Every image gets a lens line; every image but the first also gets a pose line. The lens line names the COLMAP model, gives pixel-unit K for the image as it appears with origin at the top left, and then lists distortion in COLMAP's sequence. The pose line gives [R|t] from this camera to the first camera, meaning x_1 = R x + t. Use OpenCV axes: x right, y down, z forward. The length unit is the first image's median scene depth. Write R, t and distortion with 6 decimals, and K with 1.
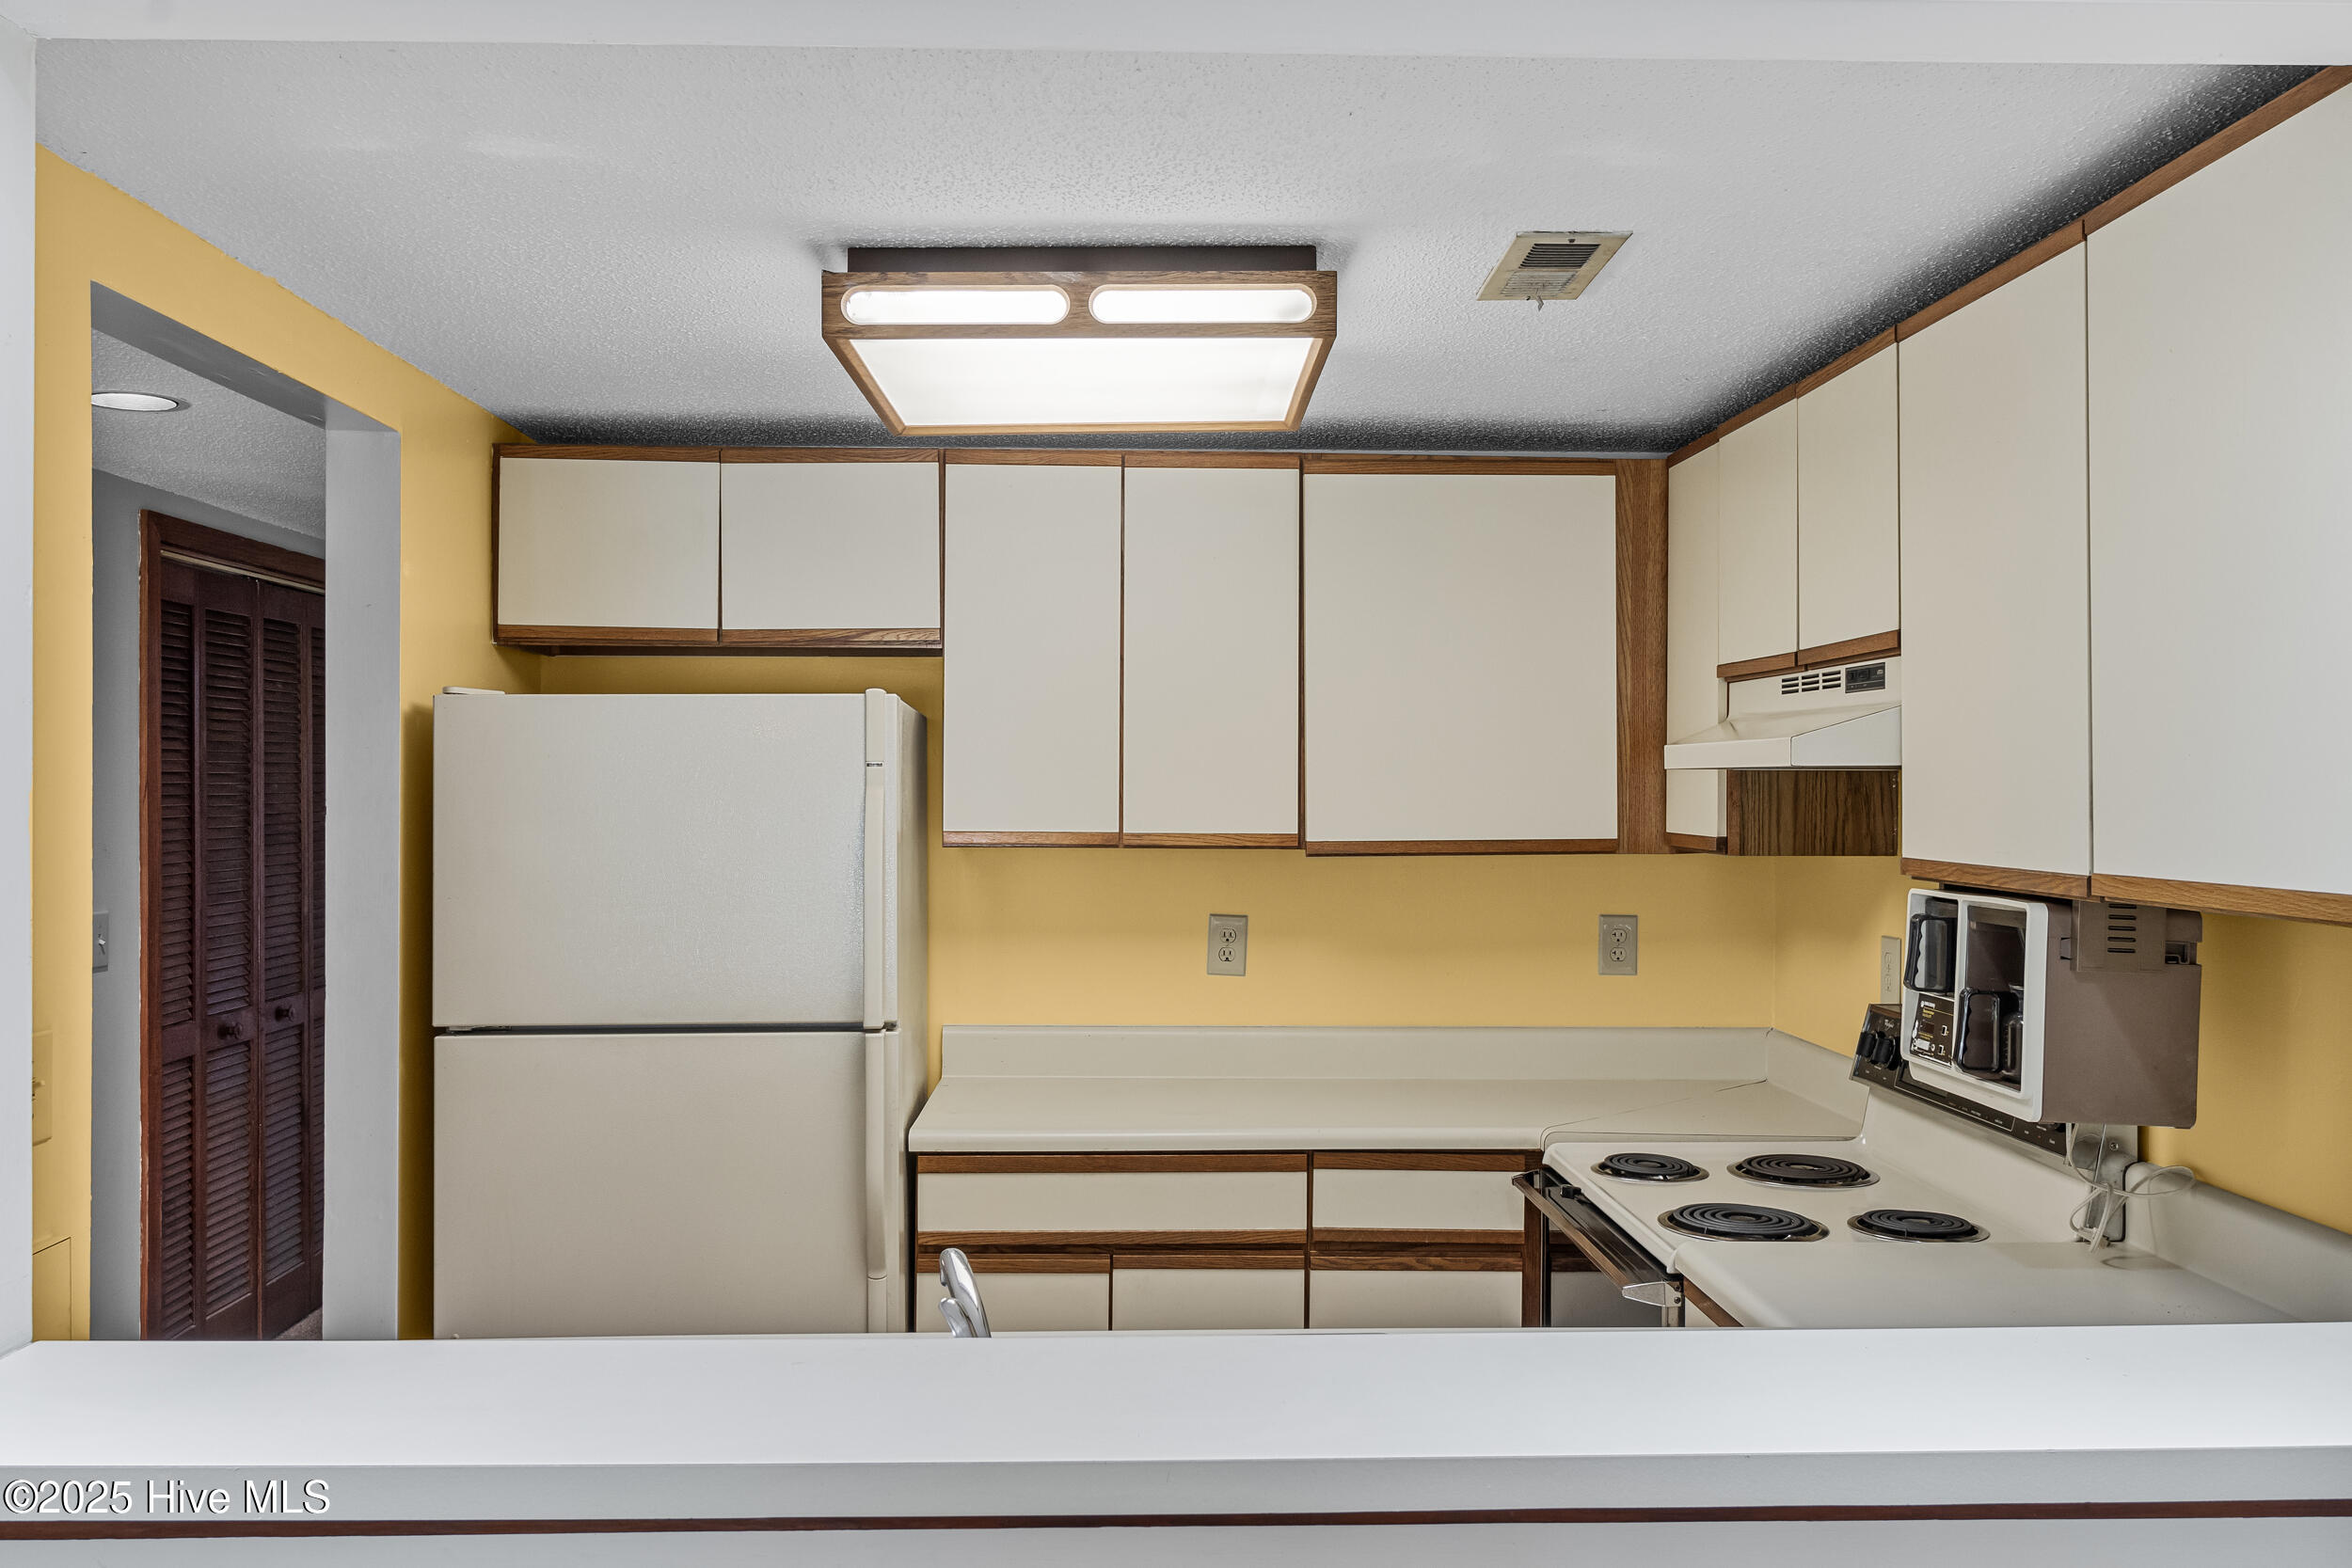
lens RADIAL K [[1915.5, 0, 1183.0], [0, 1915.5, 778.6], [0, 0, 1]] dist [0.001159, 0.004589]
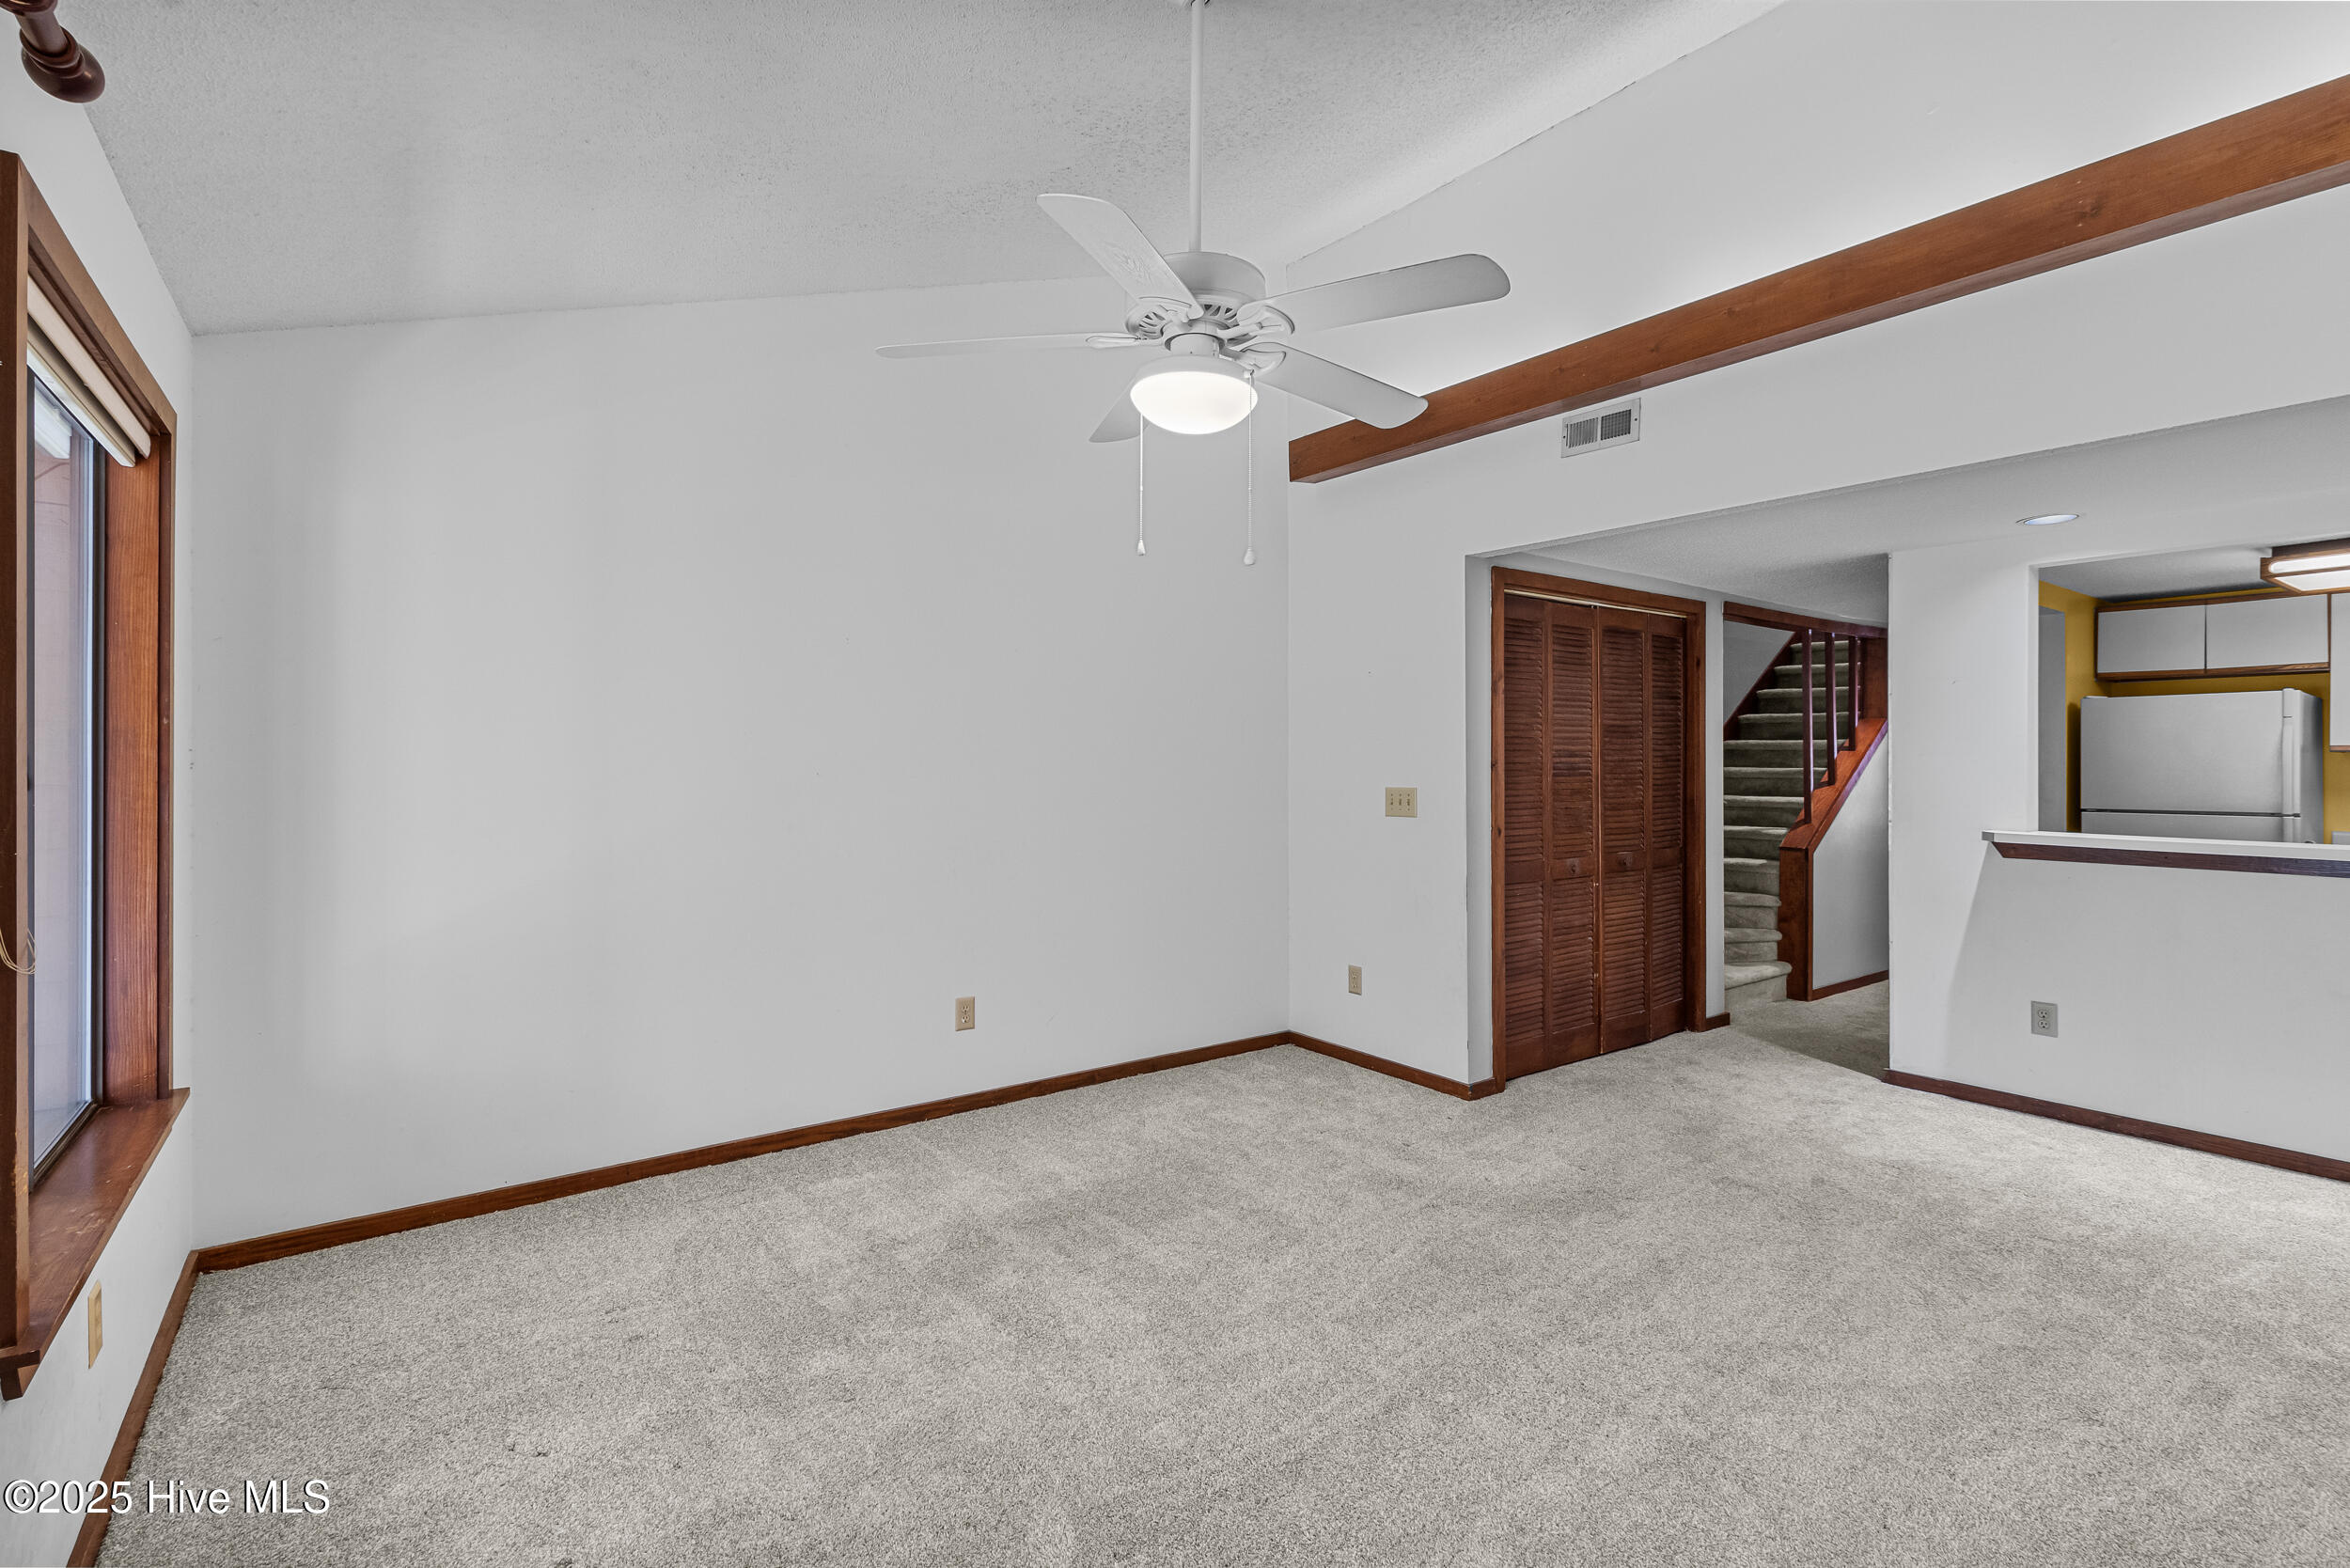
lens RADIAL K [[1083.8, 0, 1163.0], [0, 1083.8, 762.2], [0, 0, 1]] dist [-0.004549, 0.001666]
pose [[0.556750, 0.000423, -0.830680, 0.209693], [0.000077, 1.000000, 0.000561, 0.053321], [0.830680, -0.000376, 0.556750, -1.102614]]
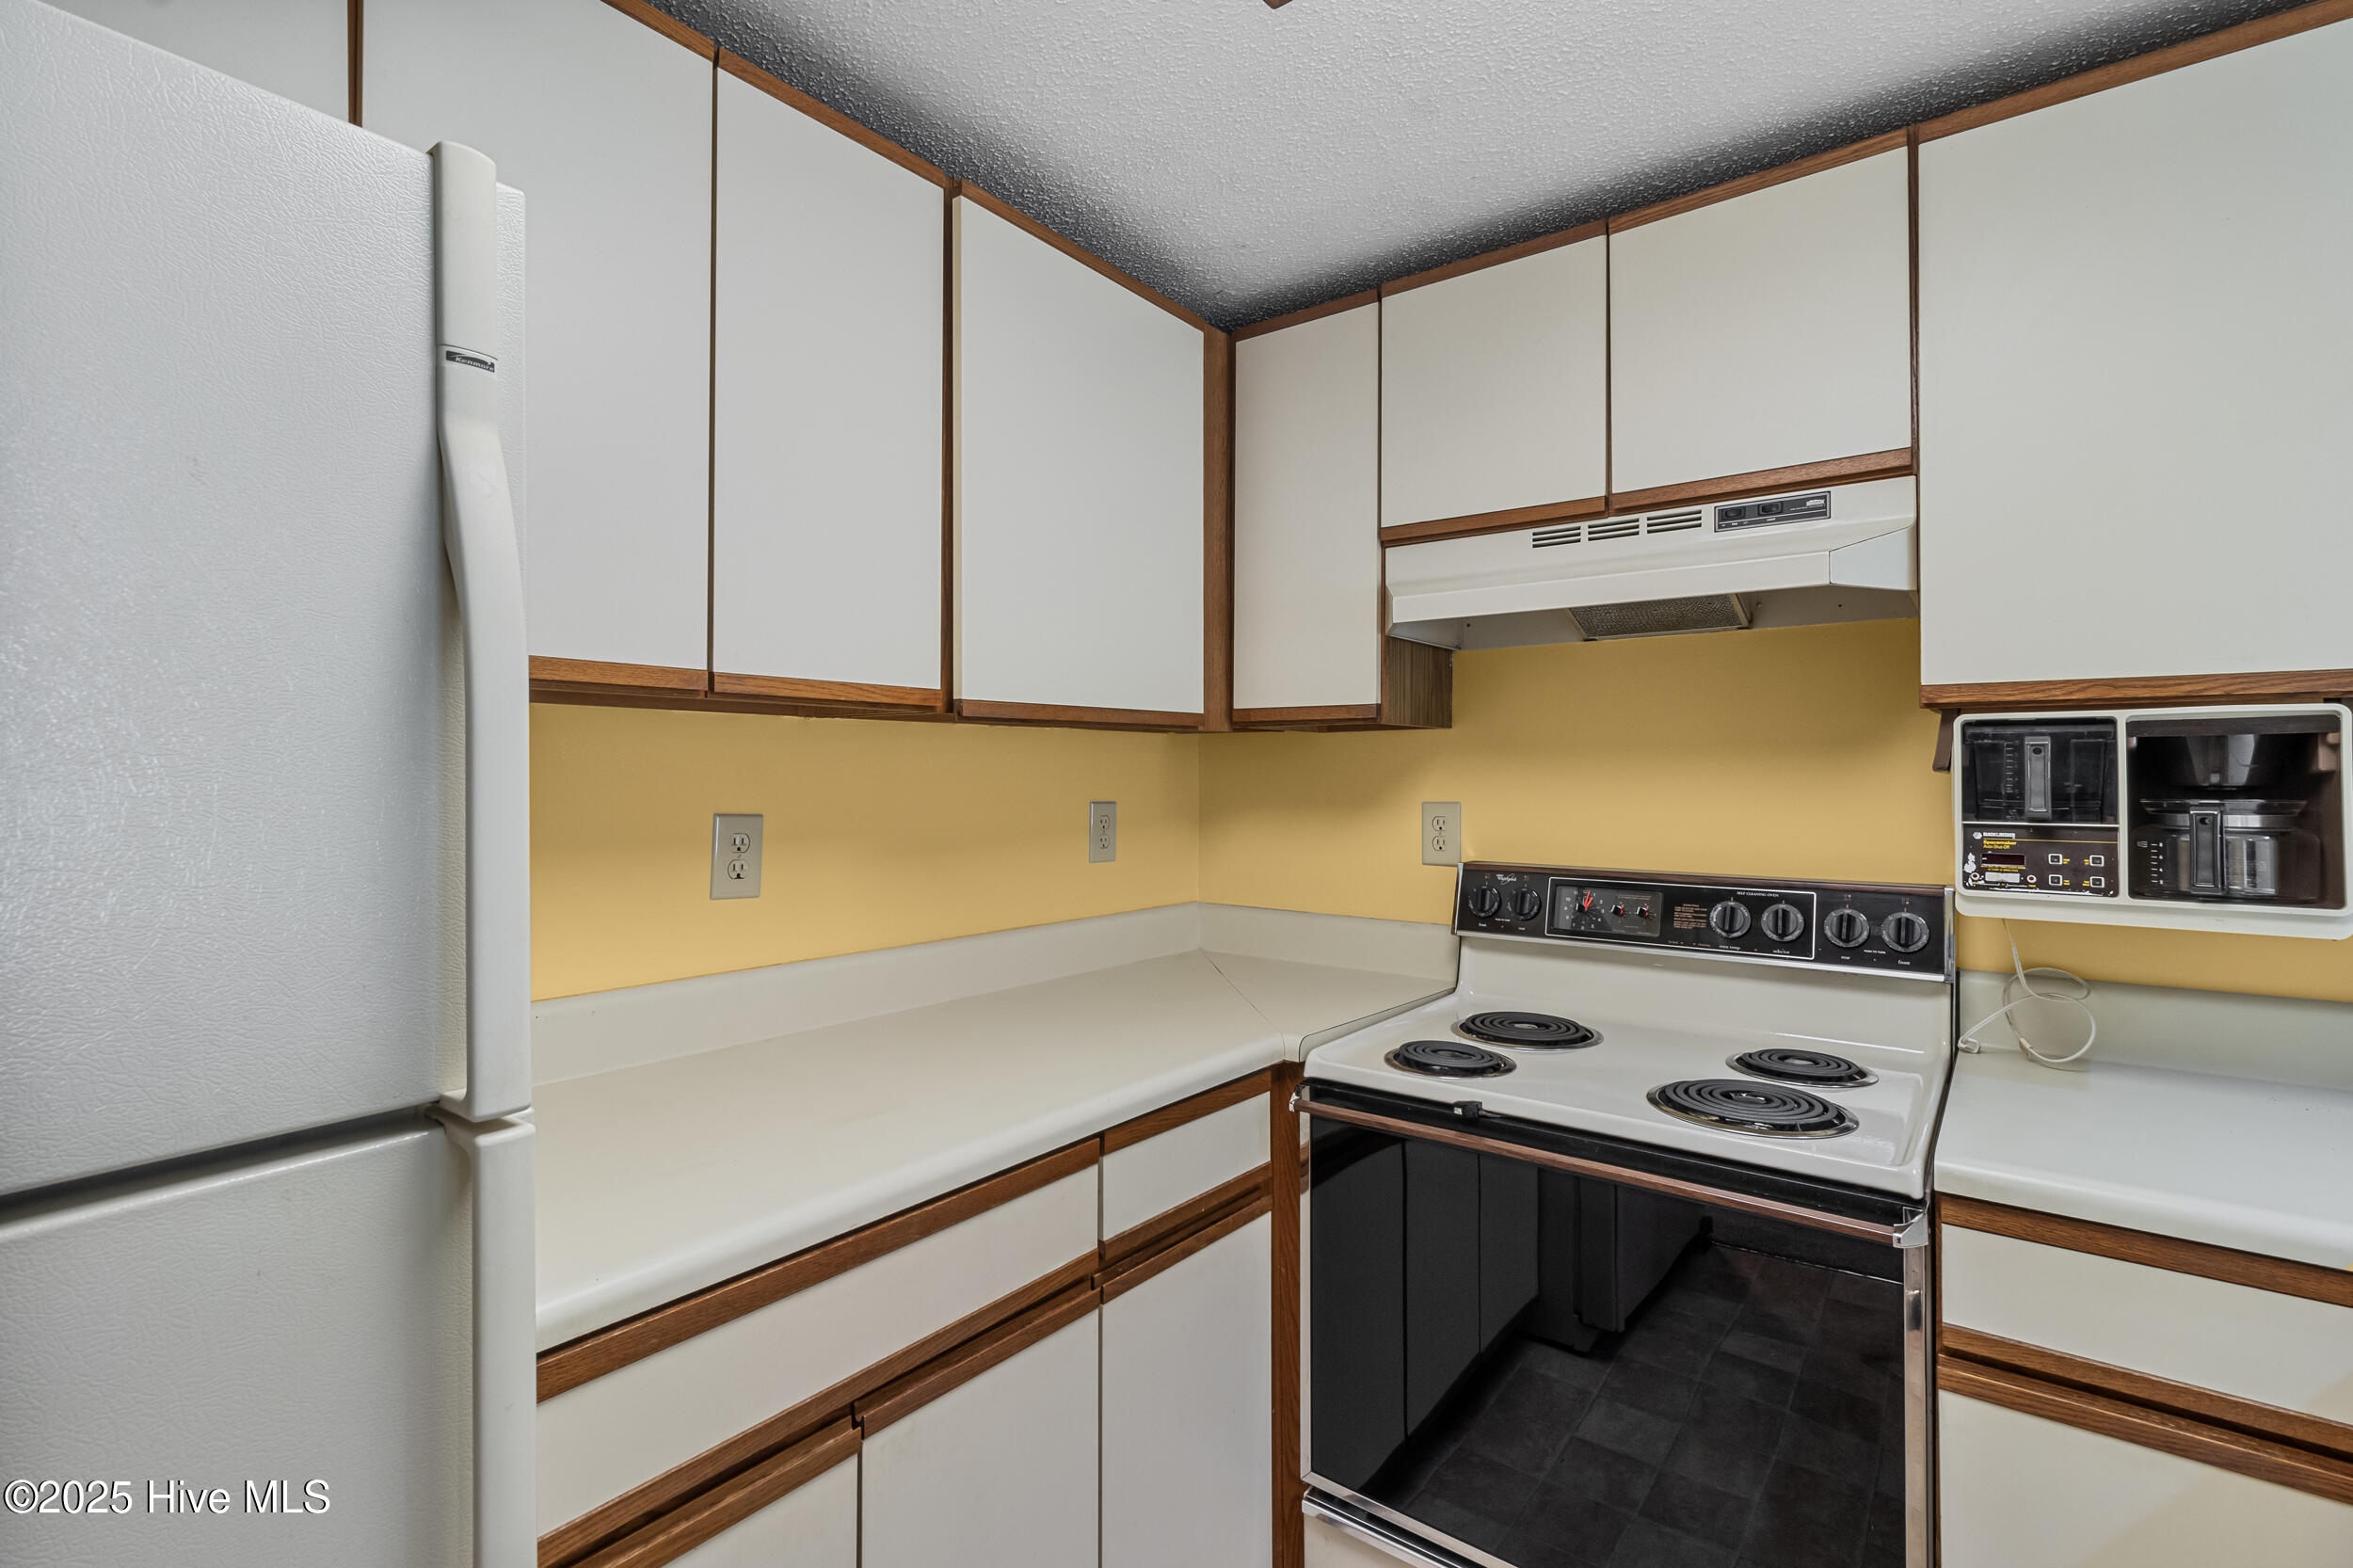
lens RADIAL K [[1085.1, 0, 1169.6], [0, 1085.1, 765.7], [0, 0, 1]] dist [-0.004549, 0.001666]
pose [[0.642167, 0.001795, 0.766562, -0.218482], [0.000676, 0.999996, -0.002908, 0.064911], [-0.766564, 0.002386, 0.642163, 0.738275]]
